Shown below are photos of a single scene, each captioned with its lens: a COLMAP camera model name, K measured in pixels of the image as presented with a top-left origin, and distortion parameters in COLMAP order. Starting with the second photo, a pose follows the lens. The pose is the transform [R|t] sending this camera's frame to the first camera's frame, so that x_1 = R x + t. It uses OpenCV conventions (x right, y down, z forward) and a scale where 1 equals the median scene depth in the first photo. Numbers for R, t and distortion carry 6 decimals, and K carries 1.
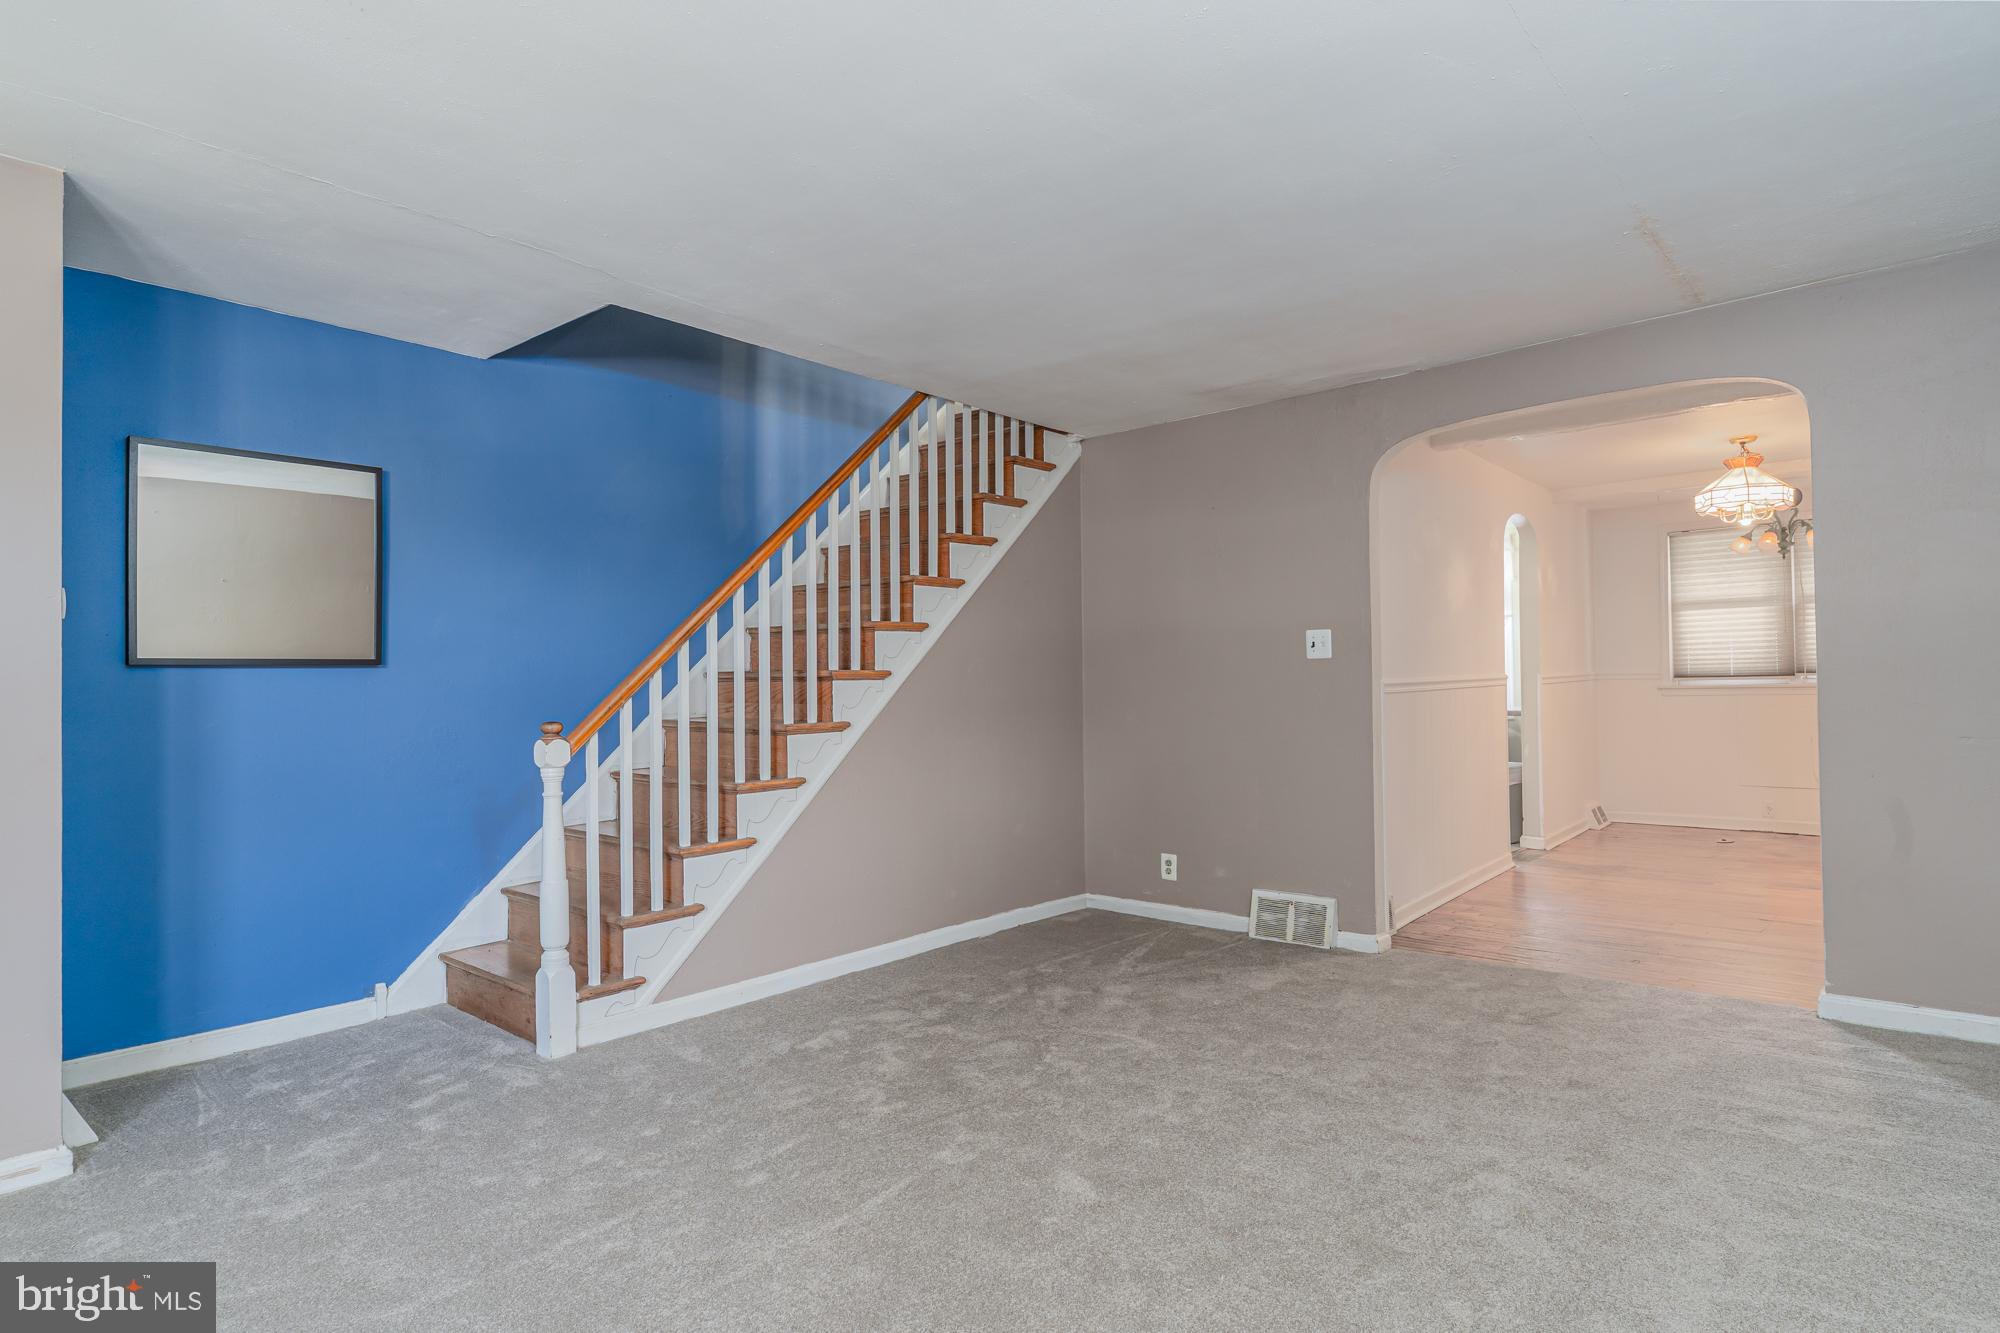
lens RADIAL K [[1081.3, 0, 1000.0], [0, 1081.3, 666.5], [0, 0, 1]] dist [-0.001391, -0.000293]
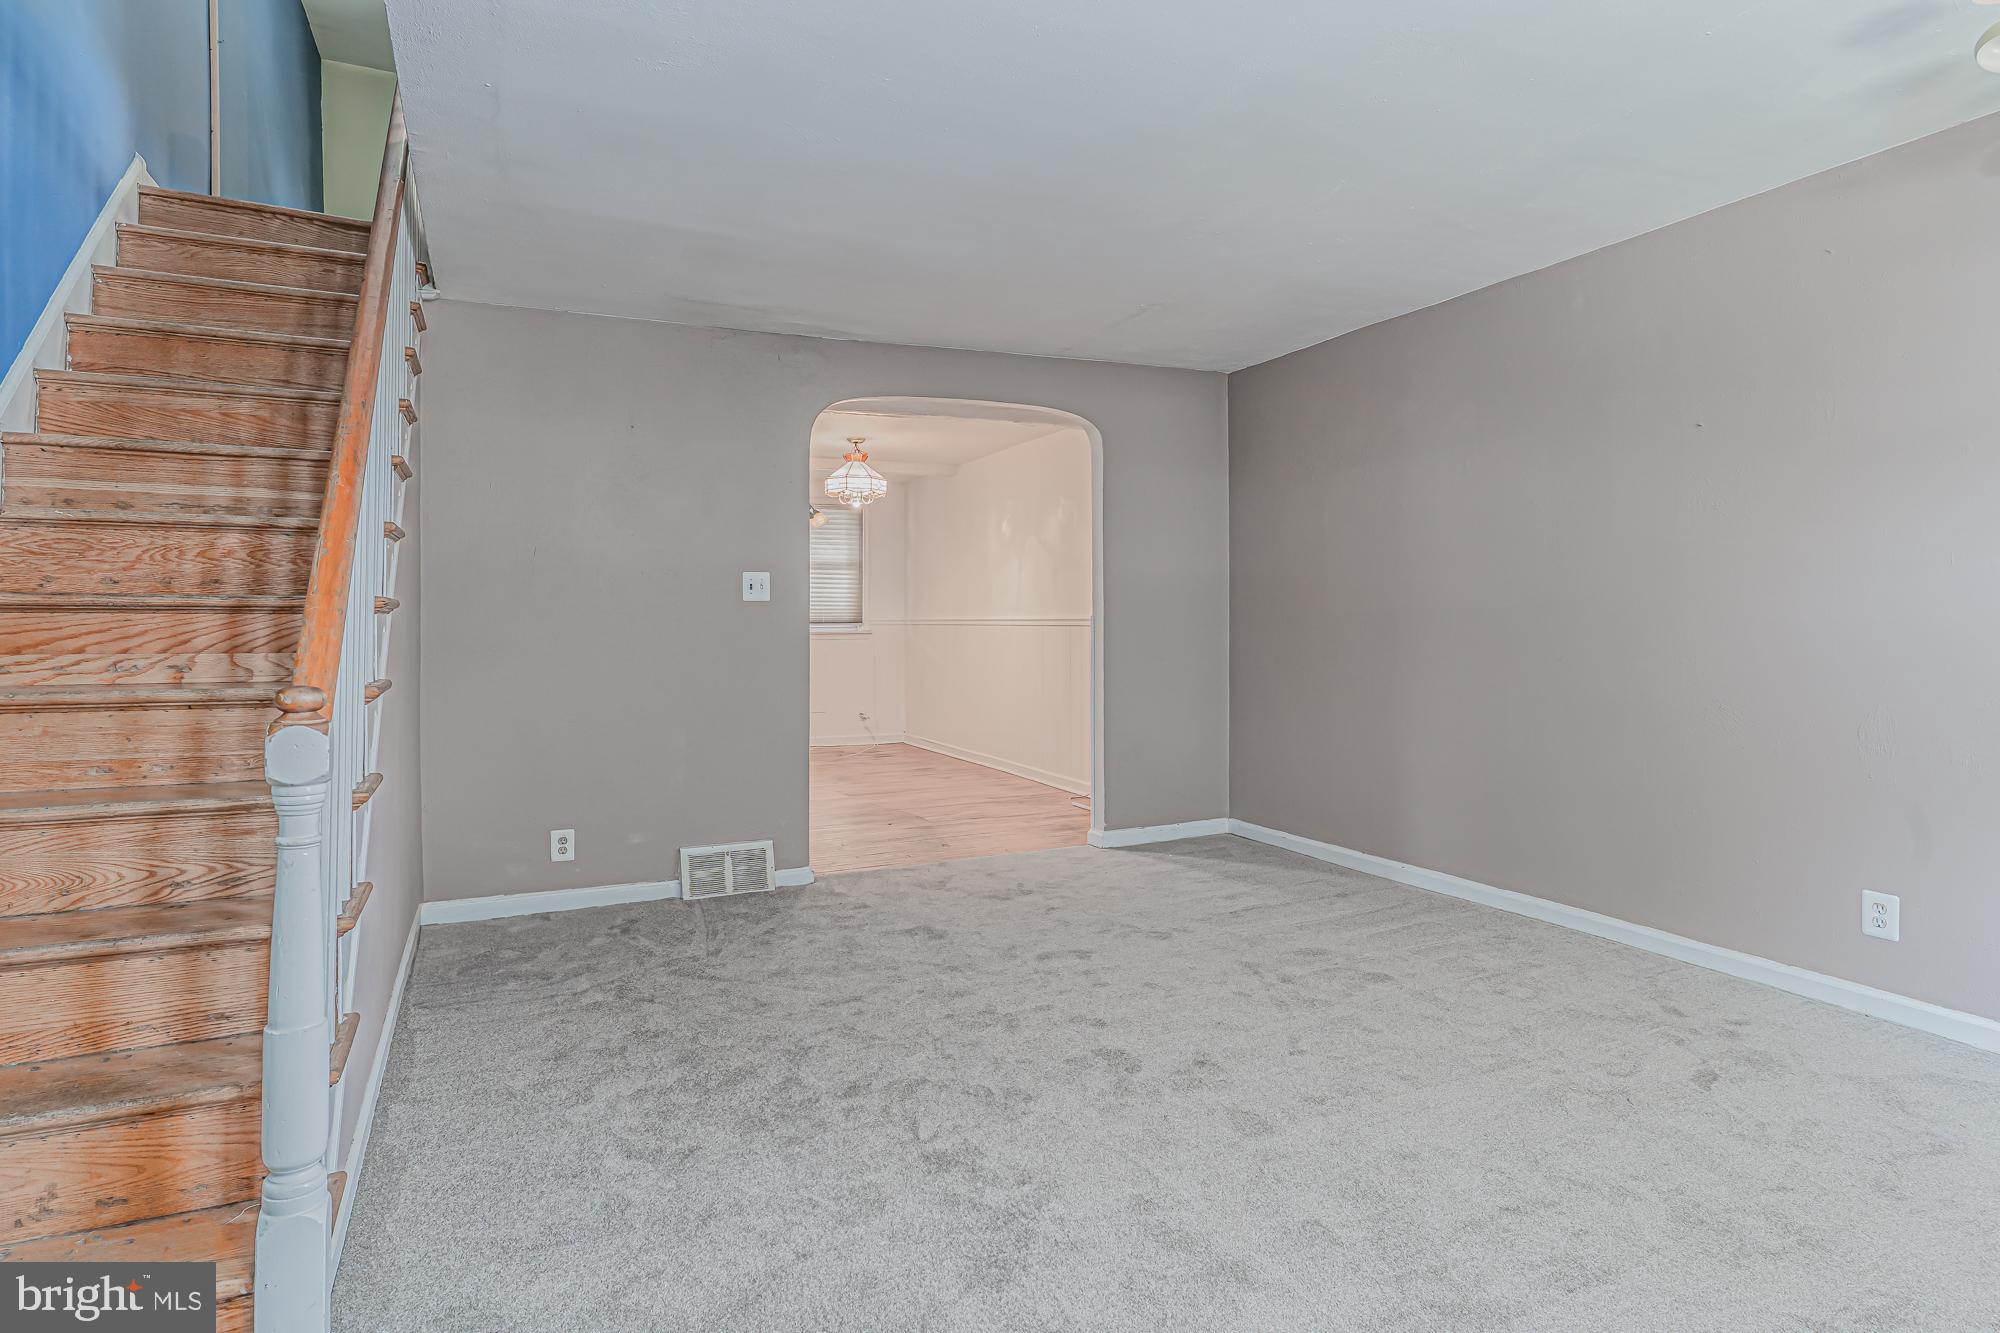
lens RADIAL K [[1103.8, 0, 997.8], [0, 1103.8, 631.2], [0, 0, 1]] dist [0.000269, 0.000079]
pose [[0.400239, 0.005489, 0.916394, -0.524576], [-0.014405, 0.999896, 0.000302, 0.016320], [-0.916298, -0.013321, 0.400276, 0.378751]]
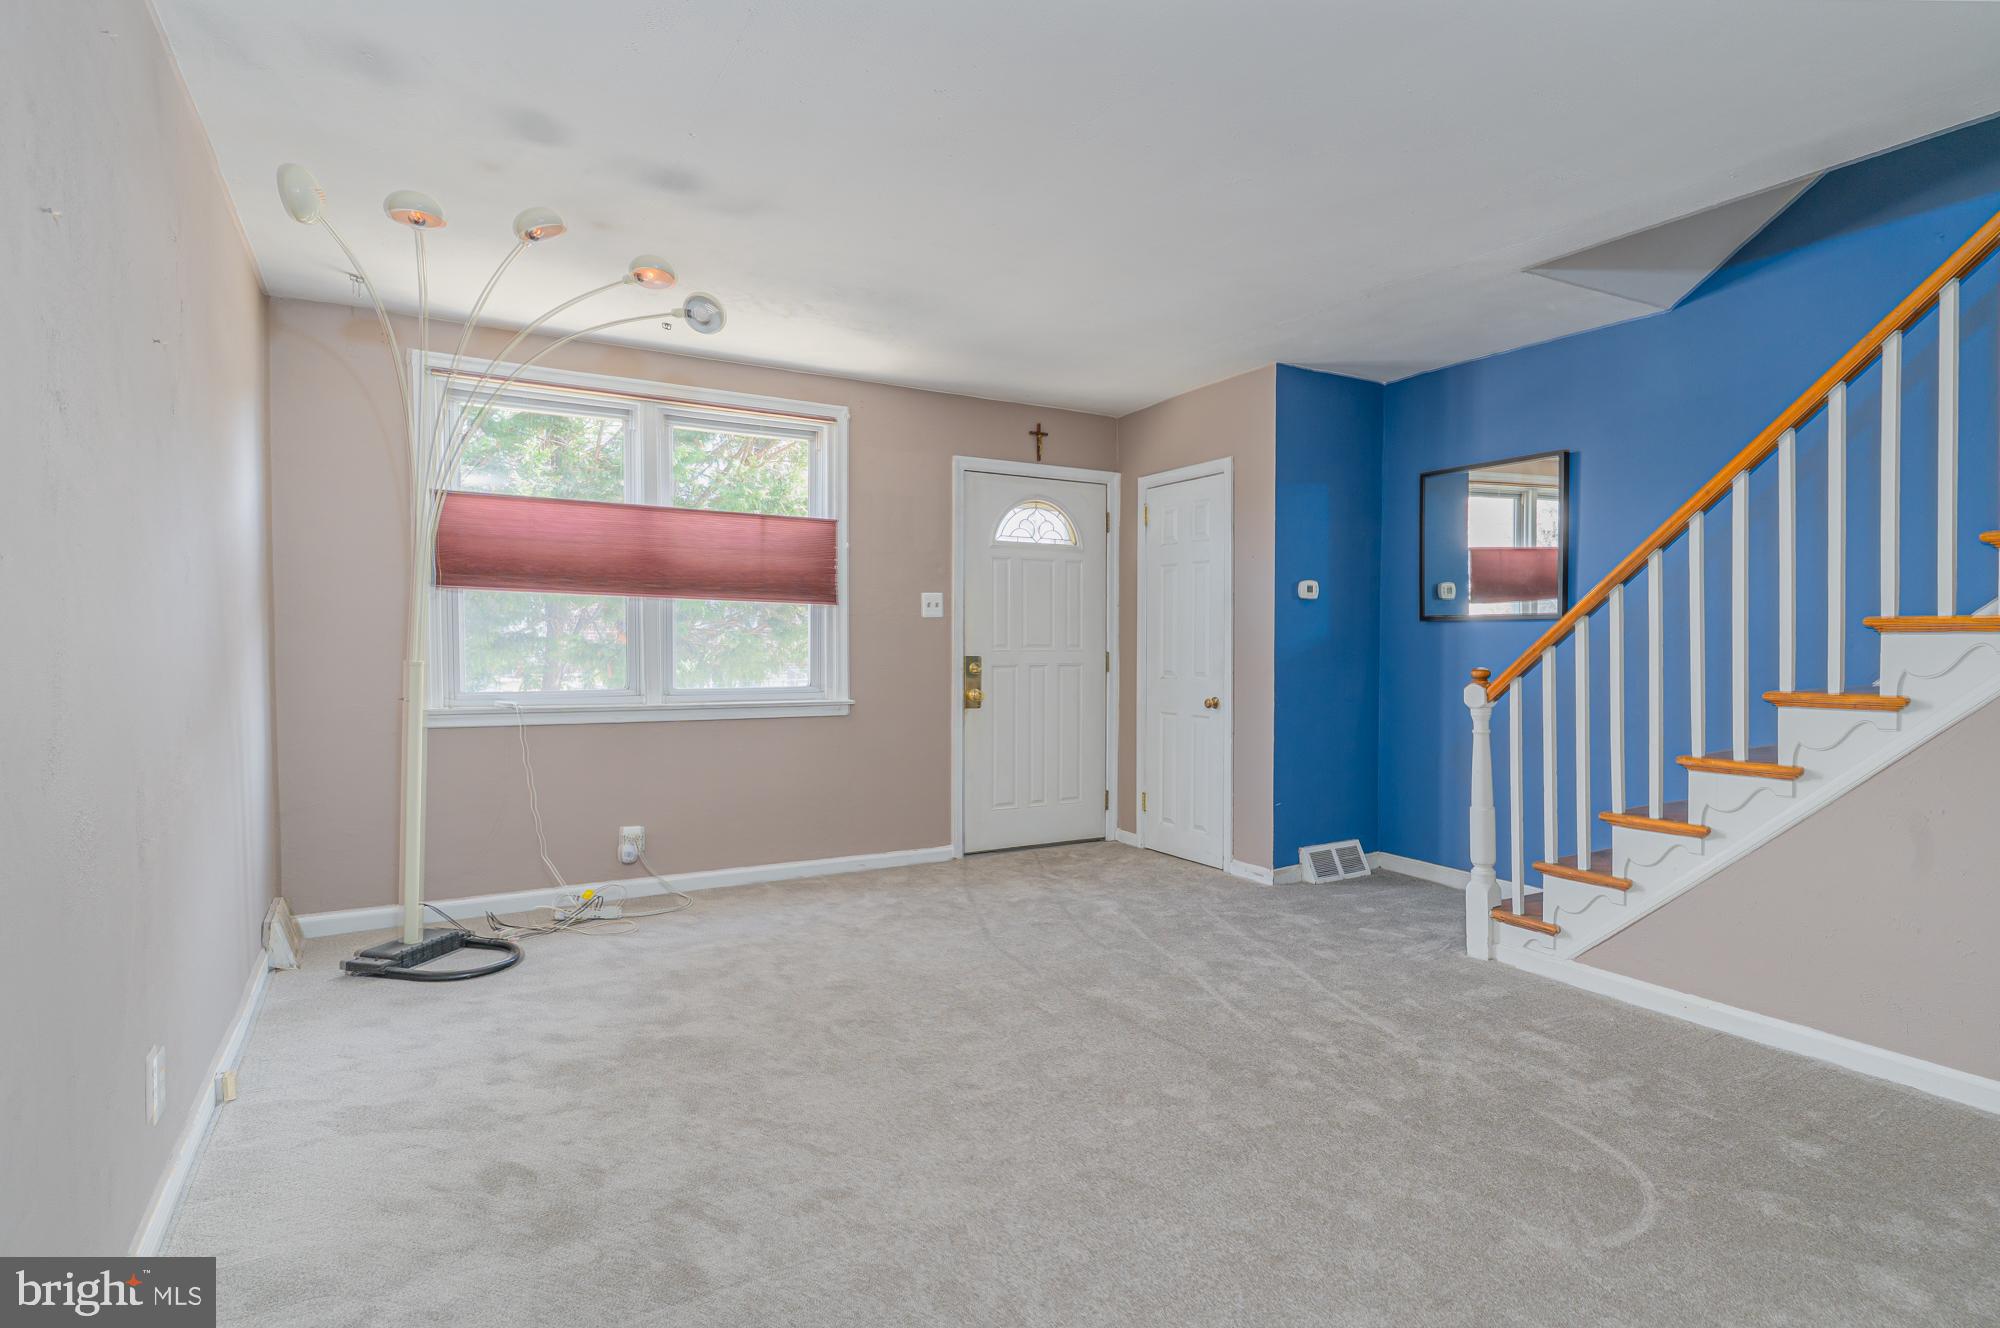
lens RADIAL K [[1038.4, 0, 1000.0], [0, 1038.4, 664.0], [0, 0, 1]] dist [0.001301, 0.000147]
pose [[-0.315084, 0.036008, -0.948380, 1.253719], [0.012614, 0.999351, 0.033752, 0.005154], [0.948980, -0.001328, -0.315334, 1.374140]]
